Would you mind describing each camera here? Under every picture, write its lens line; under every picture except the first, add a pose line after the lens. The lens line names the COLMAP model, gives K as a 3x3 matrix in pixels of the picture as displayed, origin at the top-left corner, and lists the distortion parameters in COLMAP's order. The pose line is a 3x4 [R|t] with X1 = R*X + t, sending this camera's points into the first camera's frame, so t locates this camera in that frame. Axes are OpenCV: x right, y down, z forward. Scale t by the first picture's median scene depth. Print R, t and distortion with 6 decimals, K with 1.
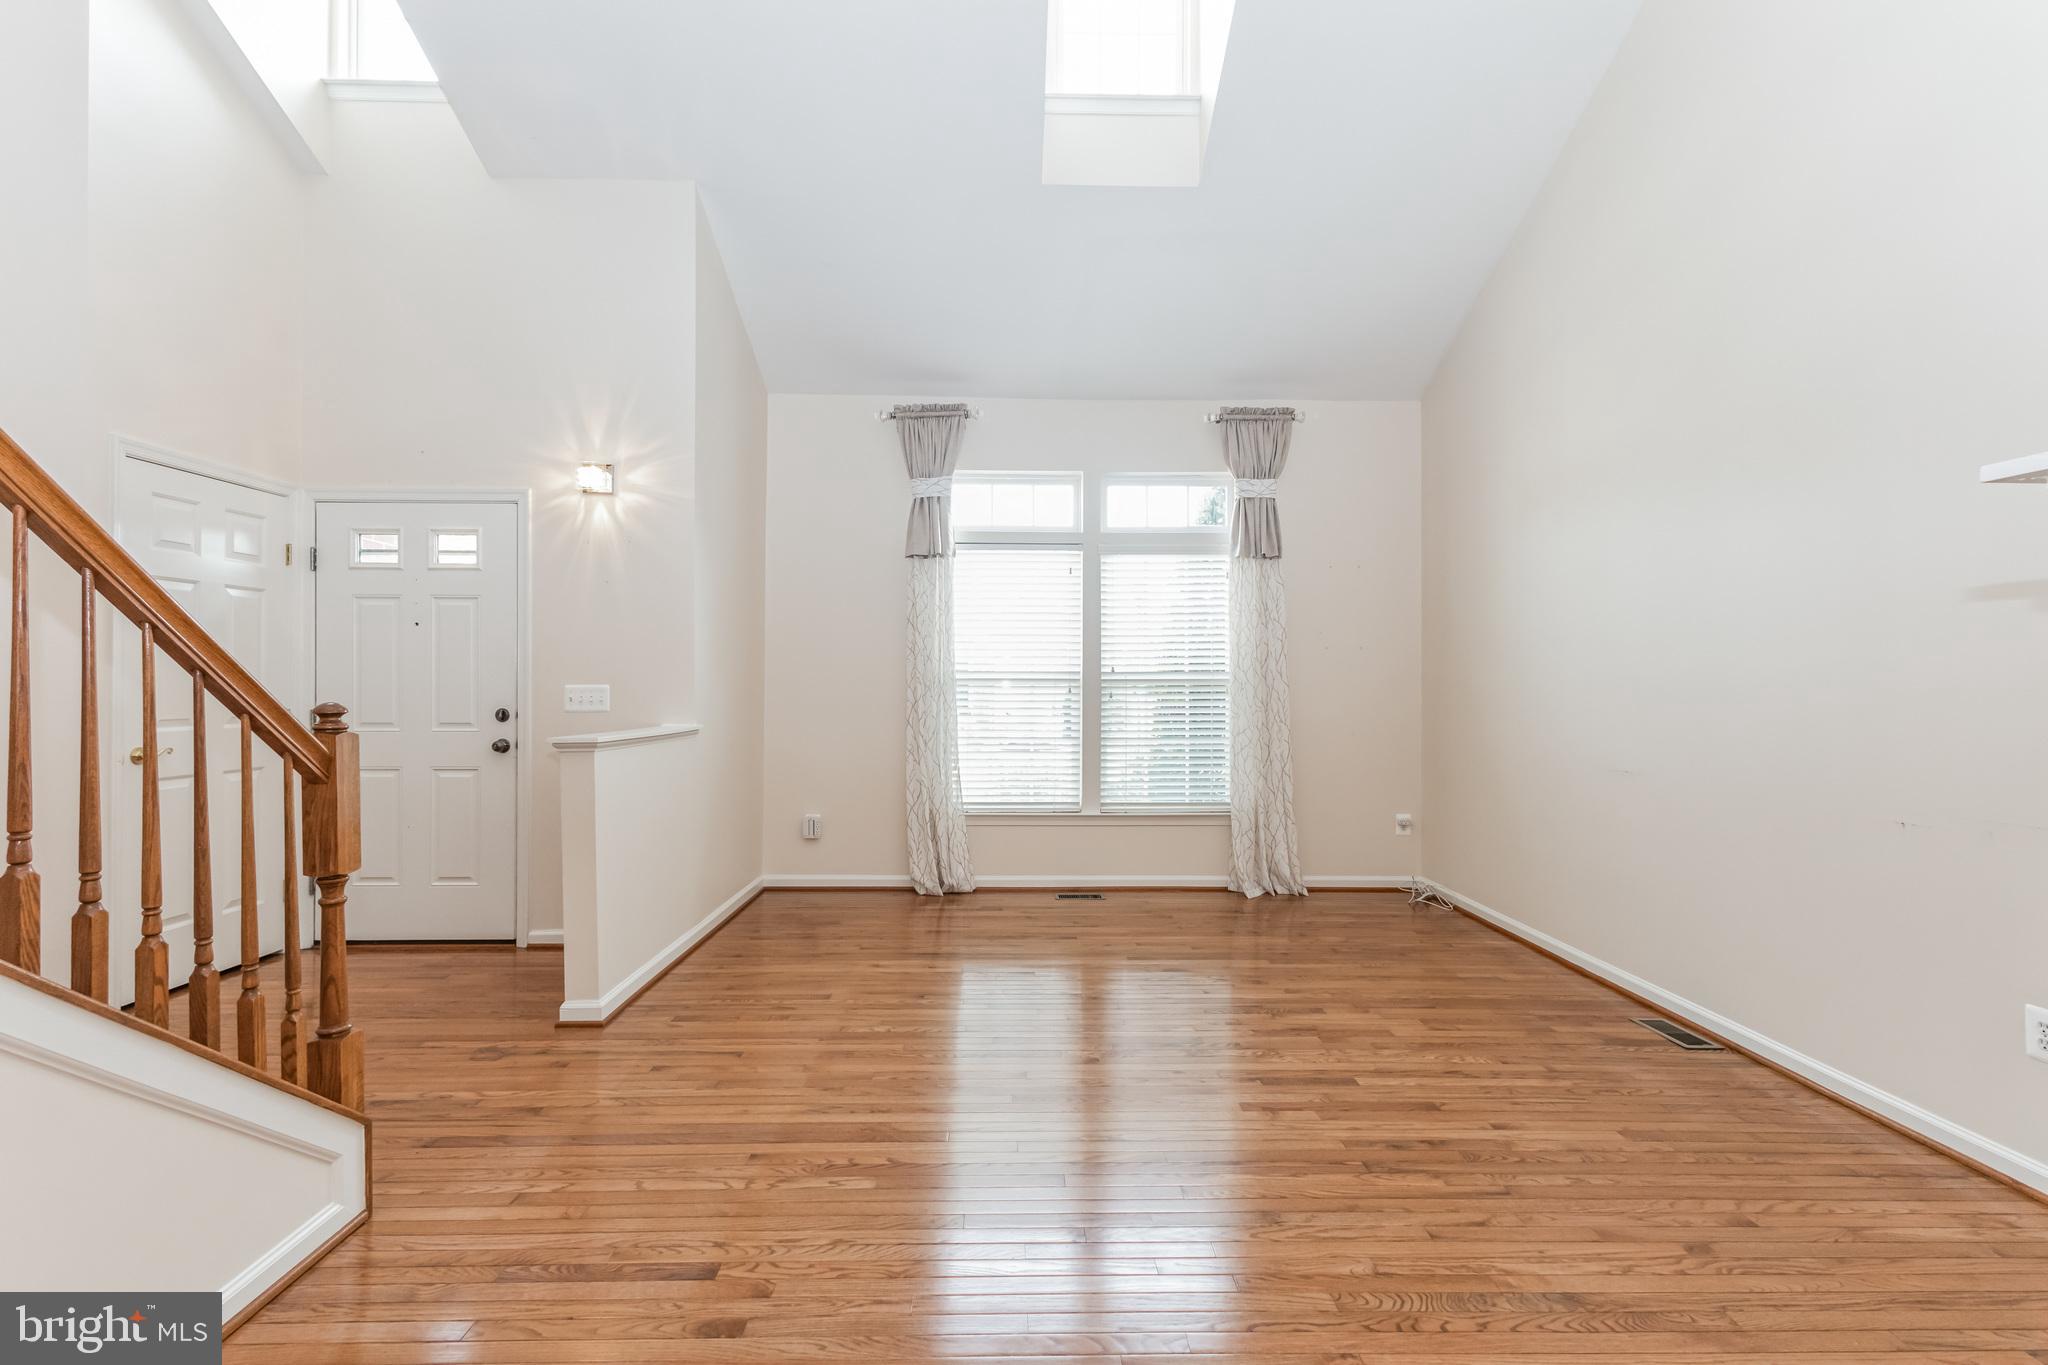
lens RADIAL K [[956.7, 0, 1024.9], [0, 956.7, 685.2], [0, 0, 1]] dist [0.001549, -0.000195]
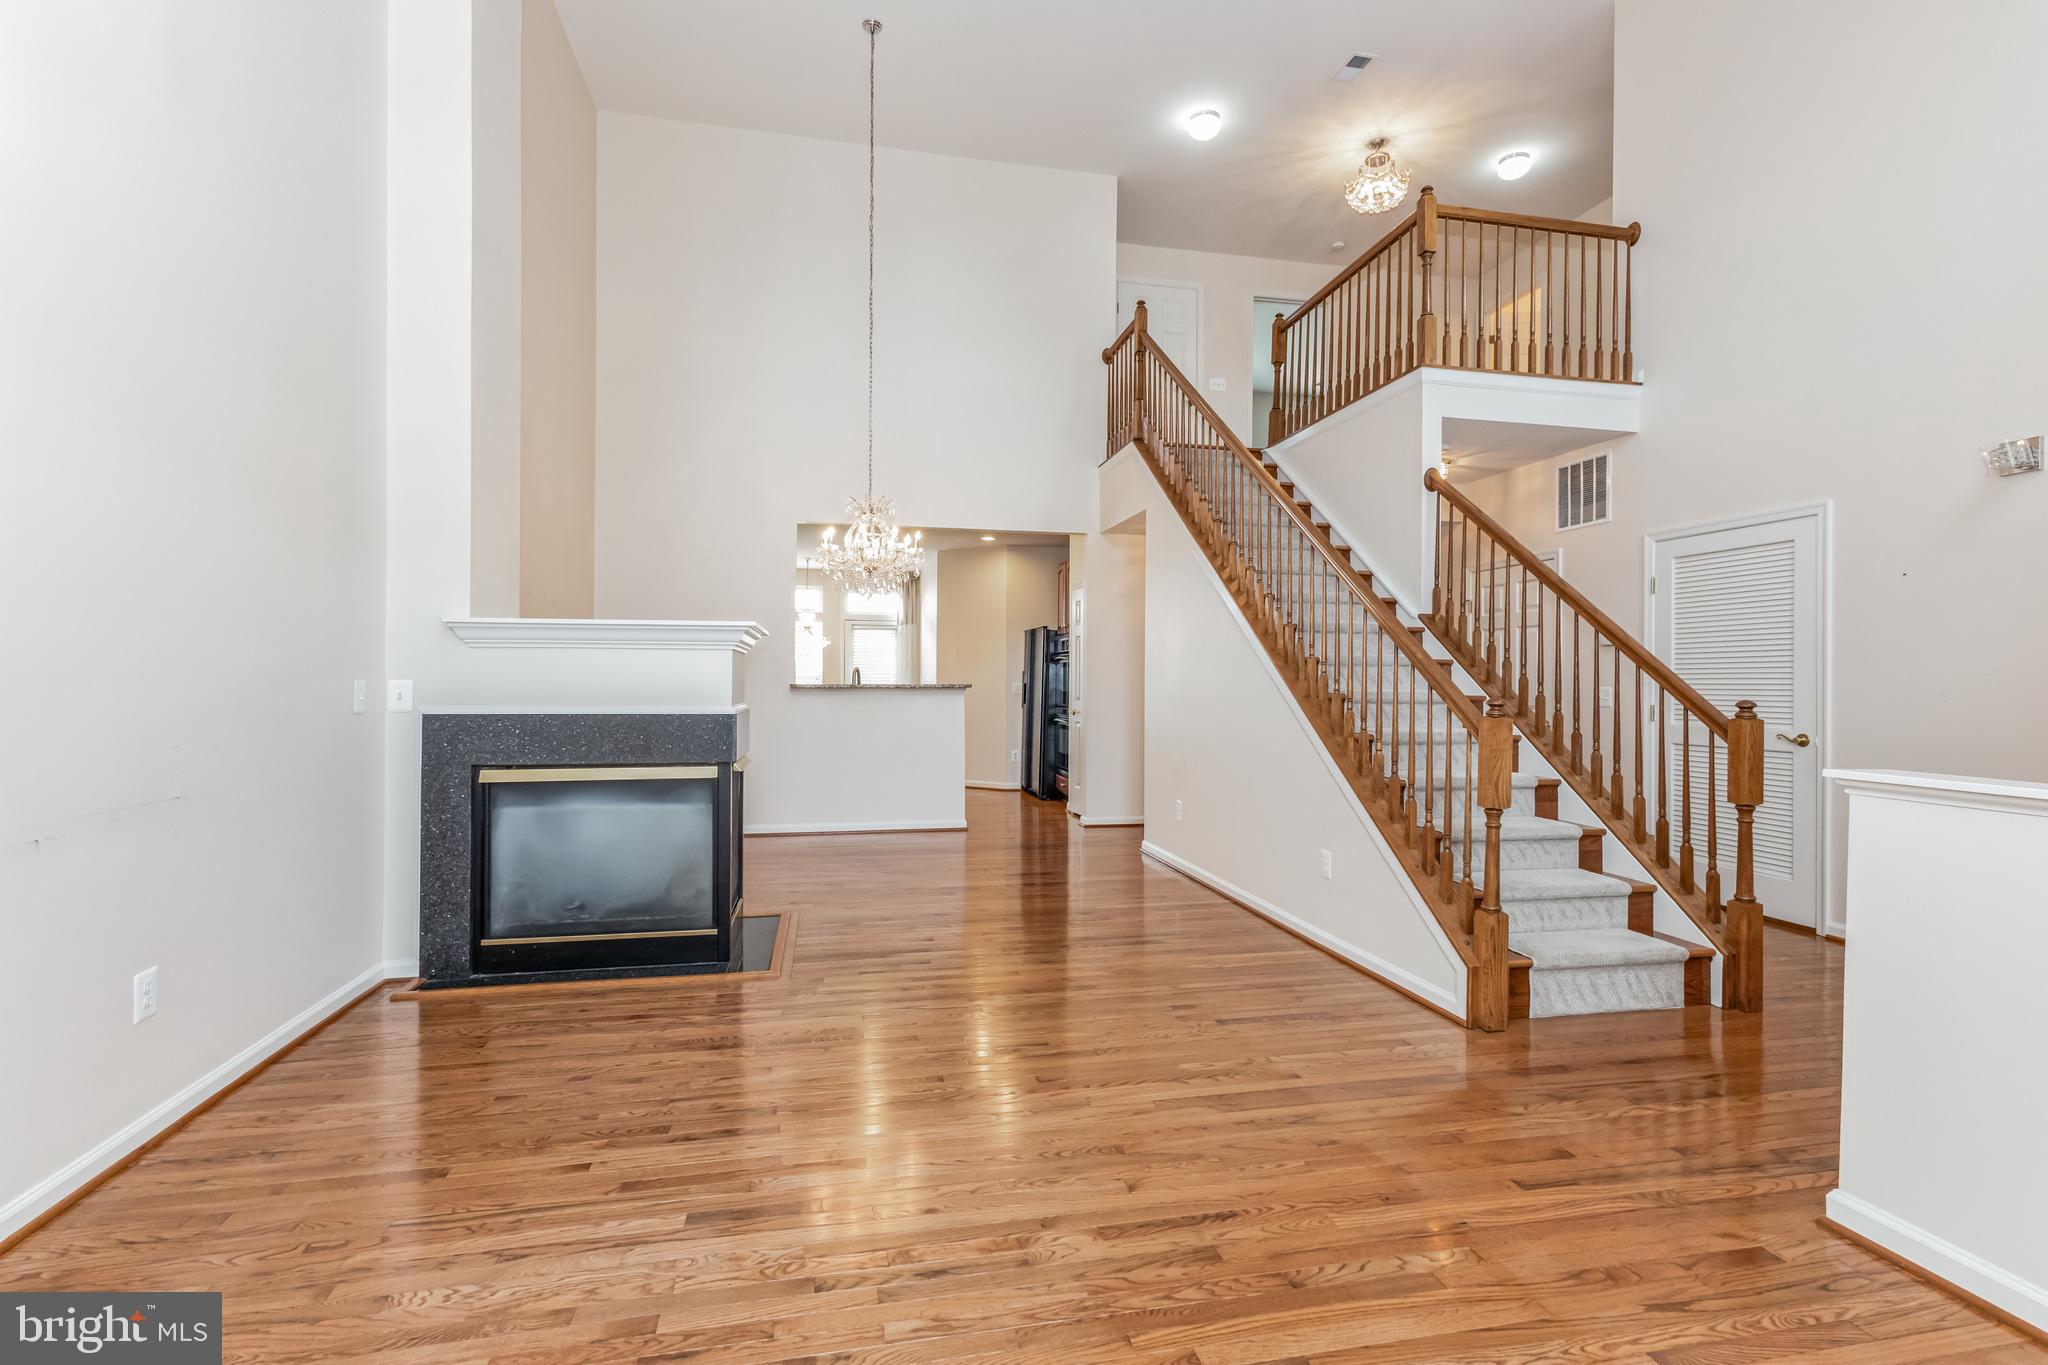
lens RADIAL K [[956.7, 0, 1025.8], [0, 956.7, 689.7], [0, 0, 1]] dist [0.001549, -0.000195]
pose [[-0.982973, -0.010247, -0.183466, 0.261665], [-0.010921, 0.999937, 0.002666, 0.006314], [0.183428, 0.004624, -0.983022, 2.005278]]
